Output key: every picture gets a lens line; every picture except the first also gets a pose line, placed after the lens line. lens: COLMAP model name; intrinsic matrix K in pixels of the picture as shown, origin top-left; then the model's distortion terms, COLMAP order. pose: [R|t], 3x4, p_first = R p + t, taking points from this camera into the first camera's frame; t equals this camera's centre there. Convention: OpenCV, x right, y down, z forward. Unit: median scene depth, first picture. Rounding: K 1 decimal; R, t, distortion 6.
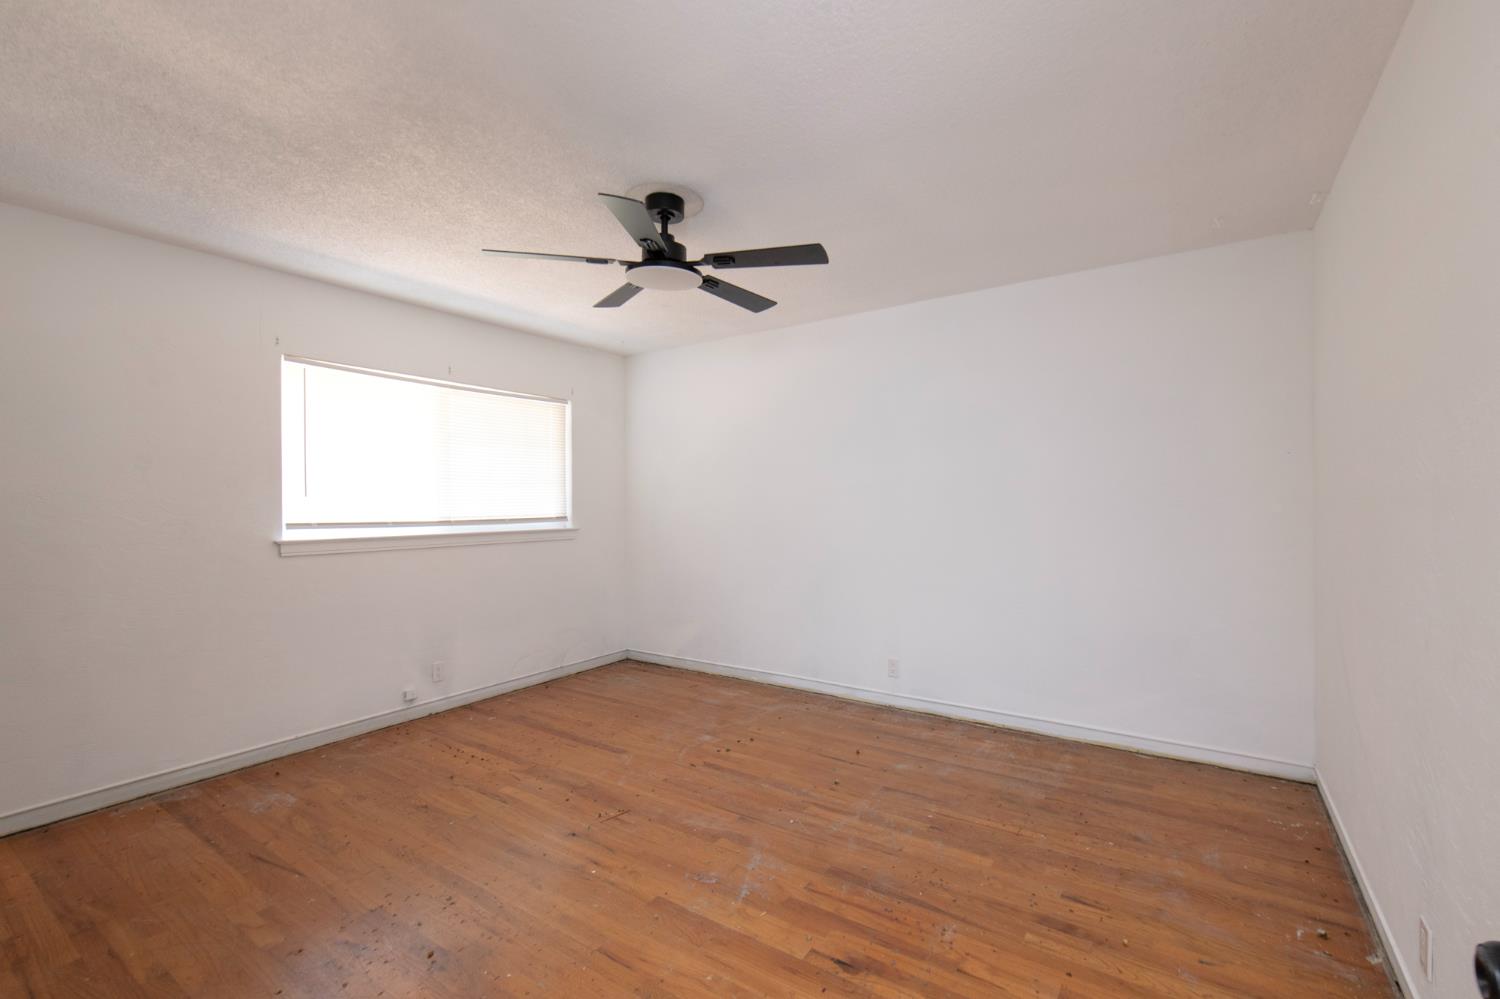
lens RADIAL K [[615.8, 0, 754.4], [0, 615.8, 500.6], [0, 0, 1]] dist [0.000662, -0.000852]
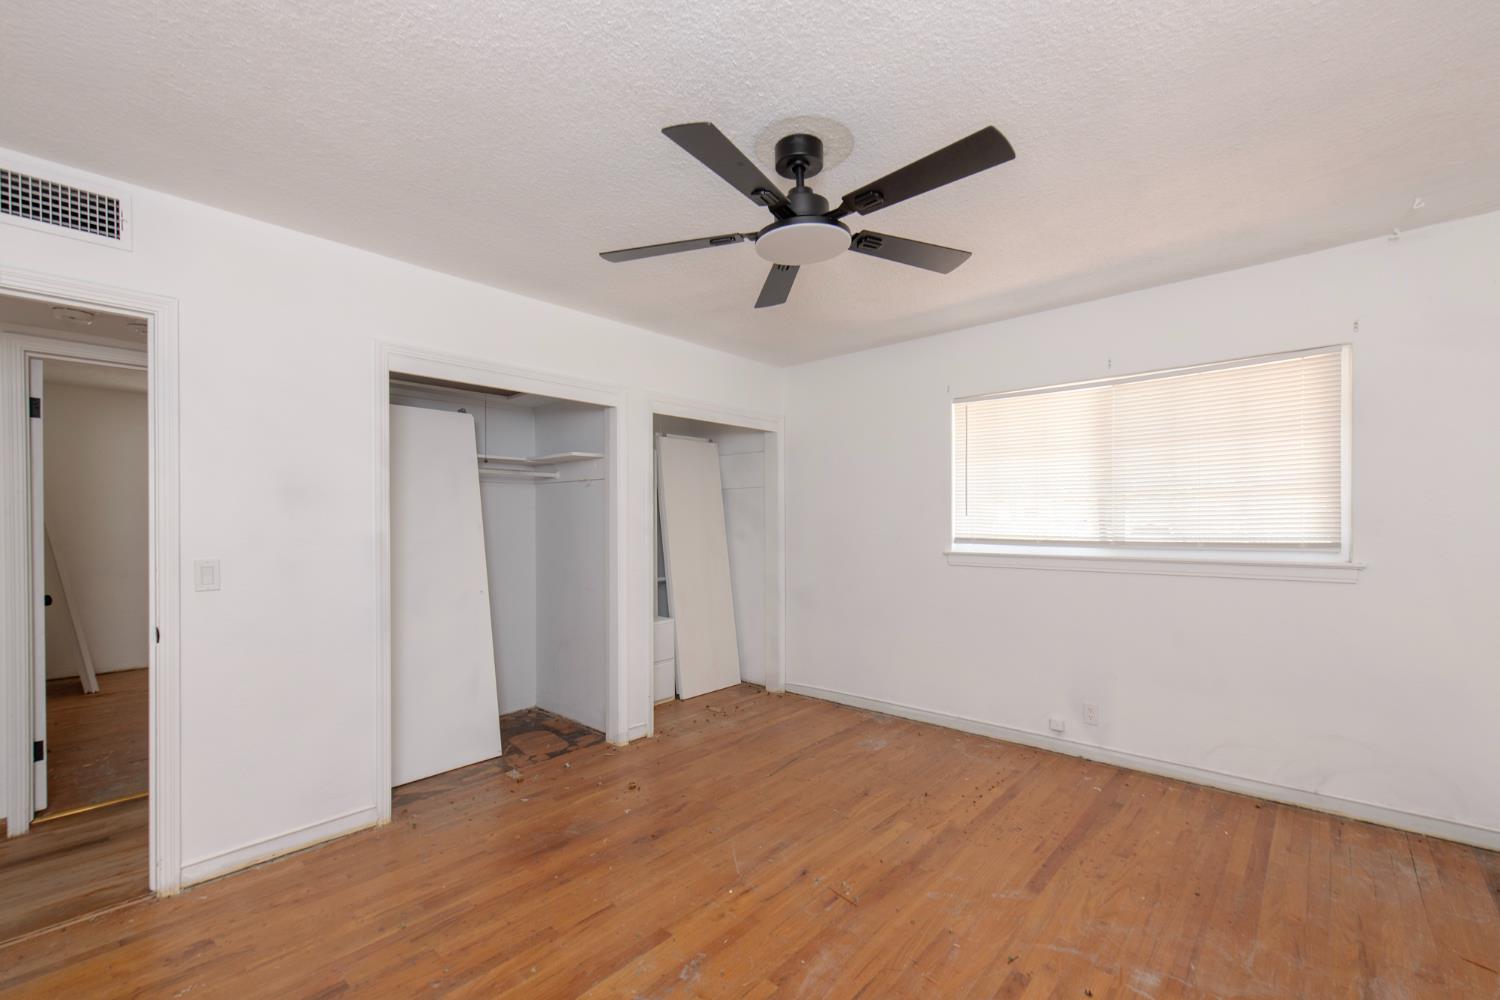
lens RADIAL K [[615.8, 0, 781.1], [0, 615.8, 513.7], [0, 0, 1]] dist [0.000662, -0.000852]
pose [[-0.096685, -0.012487, -0.995237, 0.476937], [0.008518, 0.999874, -0.013373, 0.002676], [0.995279, -0.009770, -0.096567, 0.769014]]
